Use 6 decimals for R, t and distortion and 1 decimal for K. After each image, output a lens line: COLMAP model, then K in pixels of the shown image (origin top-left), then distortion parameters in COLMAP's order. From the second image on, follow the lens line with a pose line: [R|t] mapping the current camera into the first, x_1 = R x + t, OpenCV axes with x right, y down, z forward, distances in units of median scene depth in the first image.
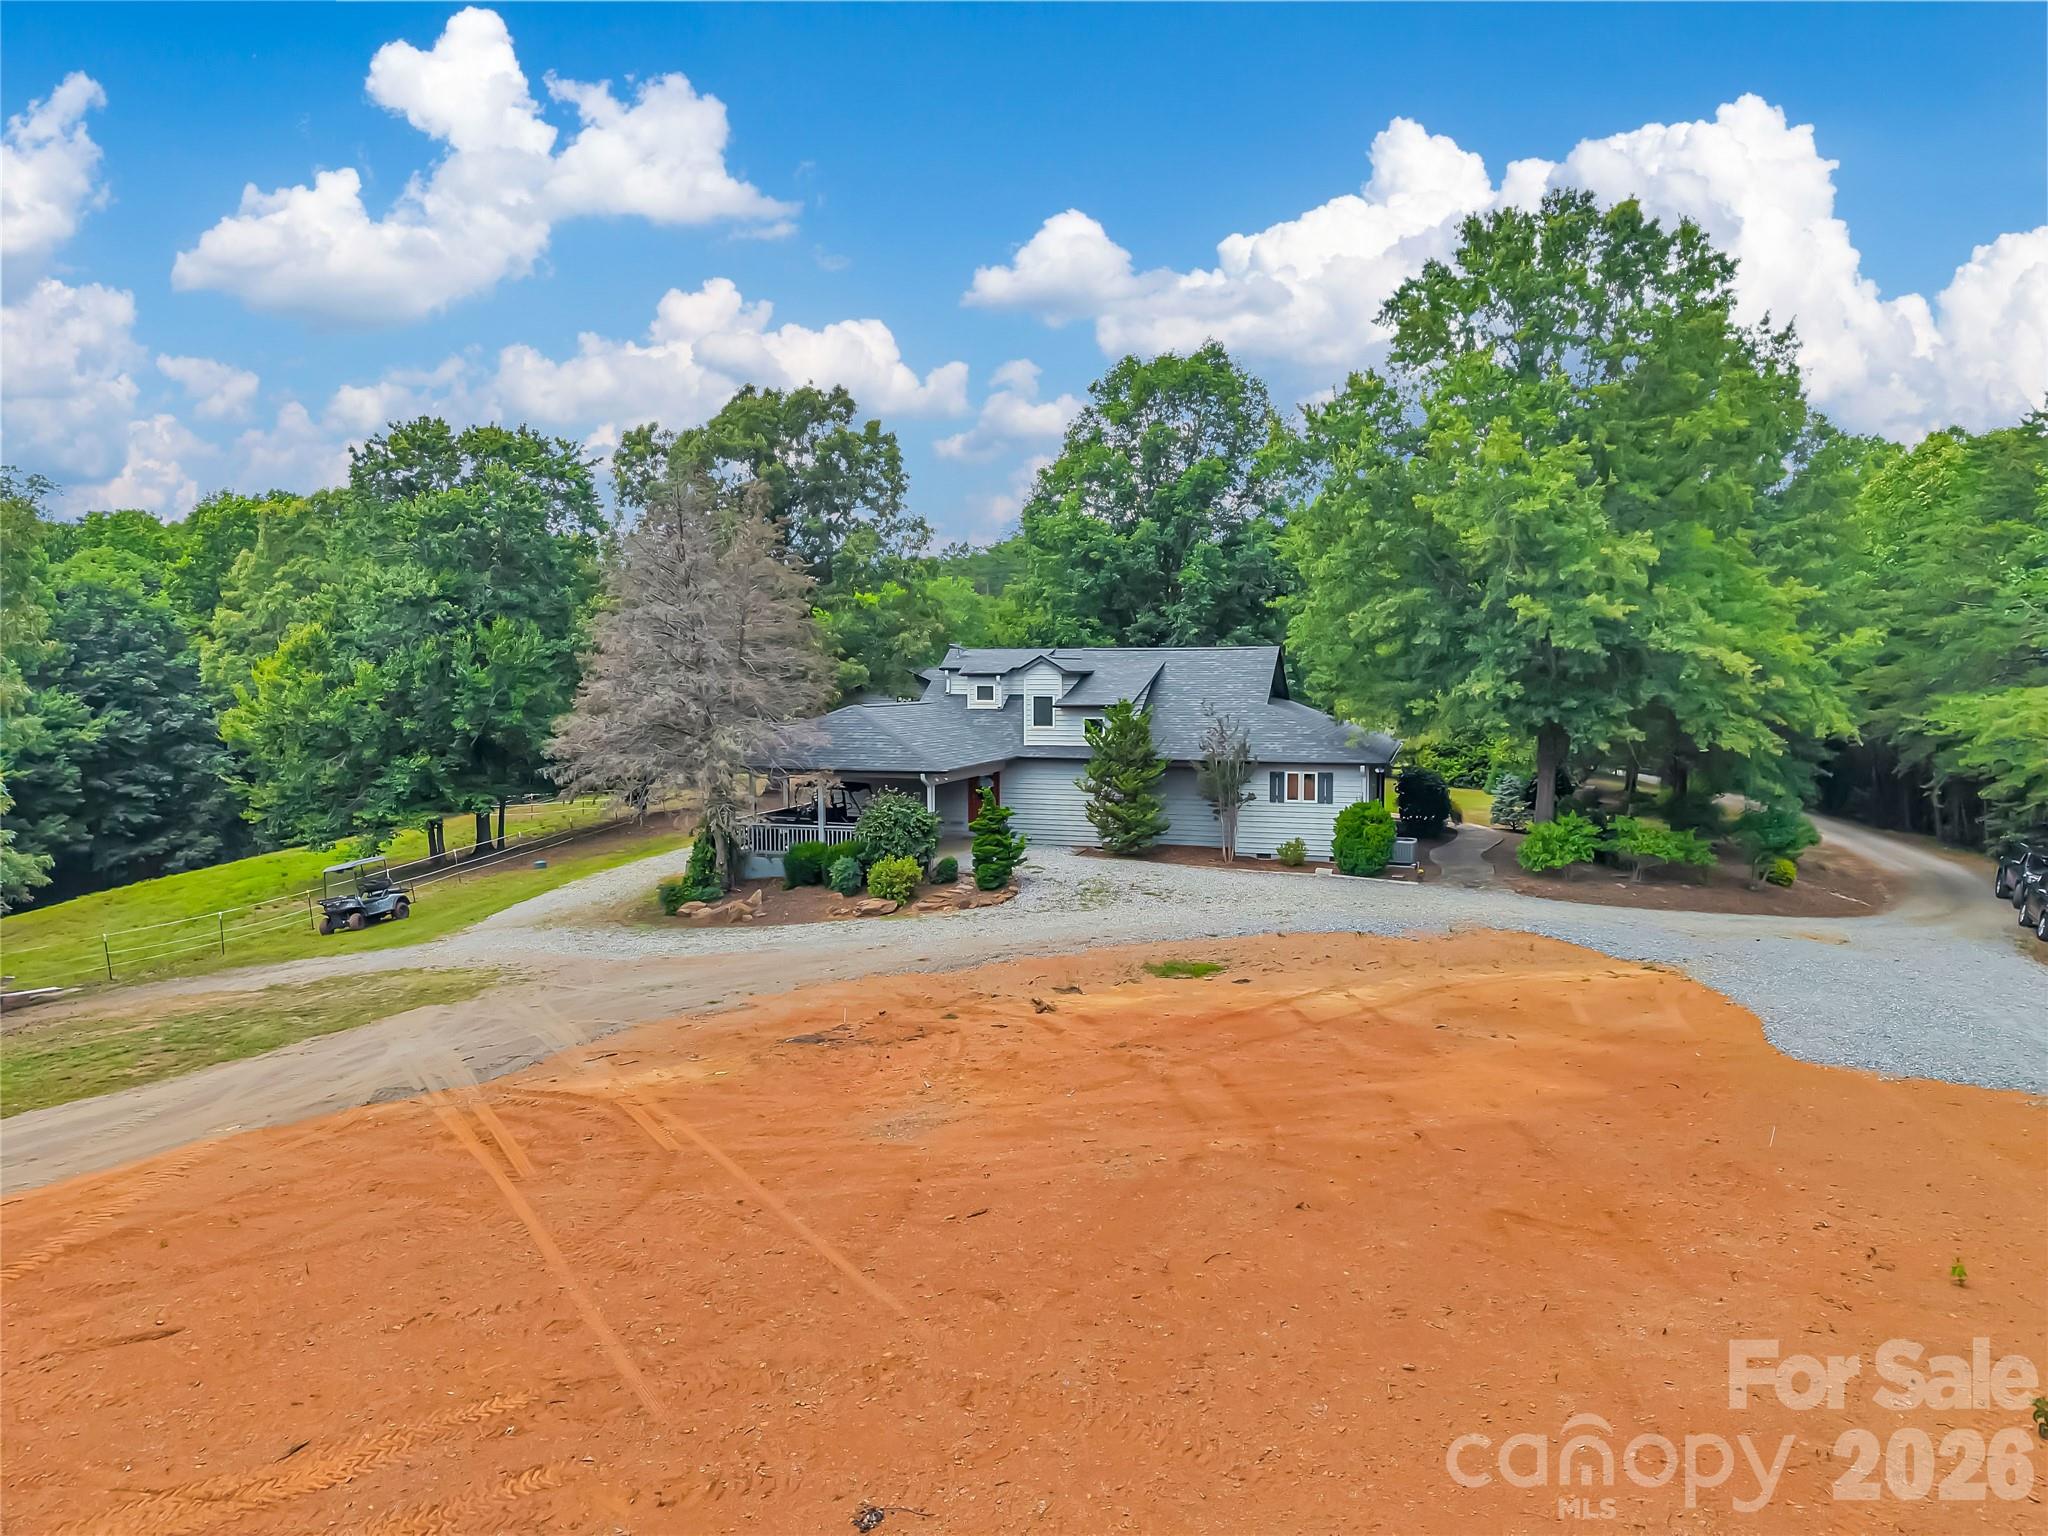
lens RADIAL K [[1340.9, 0, 1032.4], [0, 1340.9, 761.6], [0, 0, 1]] dist [0.005699, -0.001091]
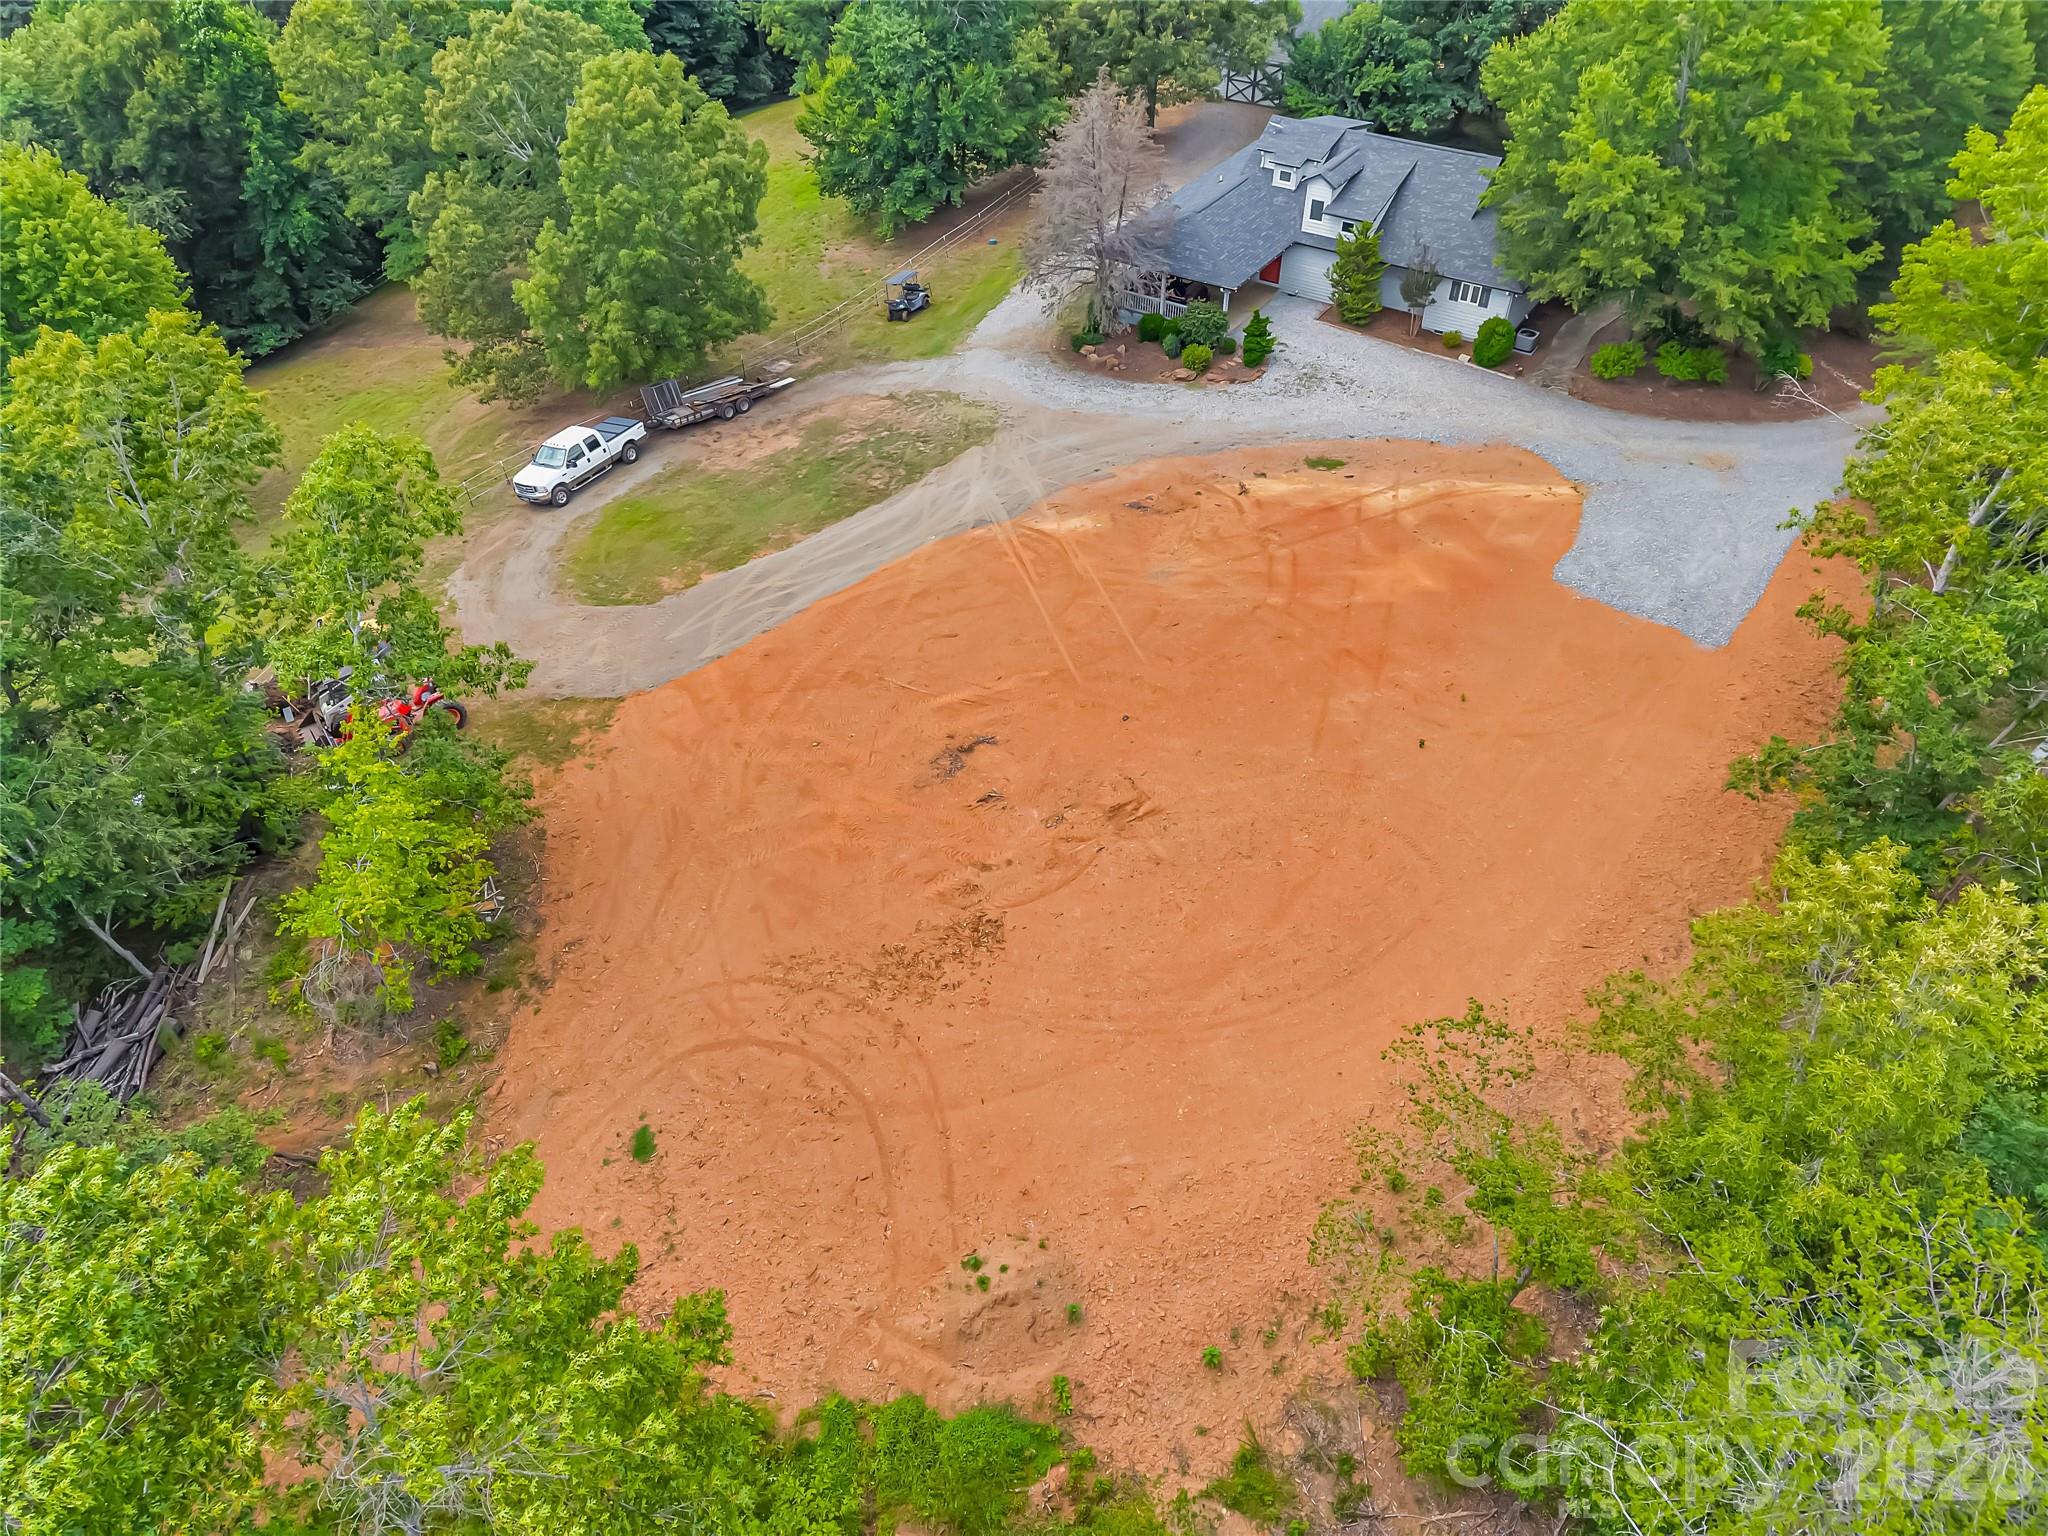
lens RADIAL K [[1340.9, 0, 1032.4], [0, 1340.9, 761.6], [0, 0, 1]] dist [0.005699, -0.001091]
pose [[0.962149, 0.190515, -0.194865, 0.132463], [-0.023581, 0.770562, 0.636929, -0.604729], [0.271500, -0.608226, 0.745888, -0.699659]]
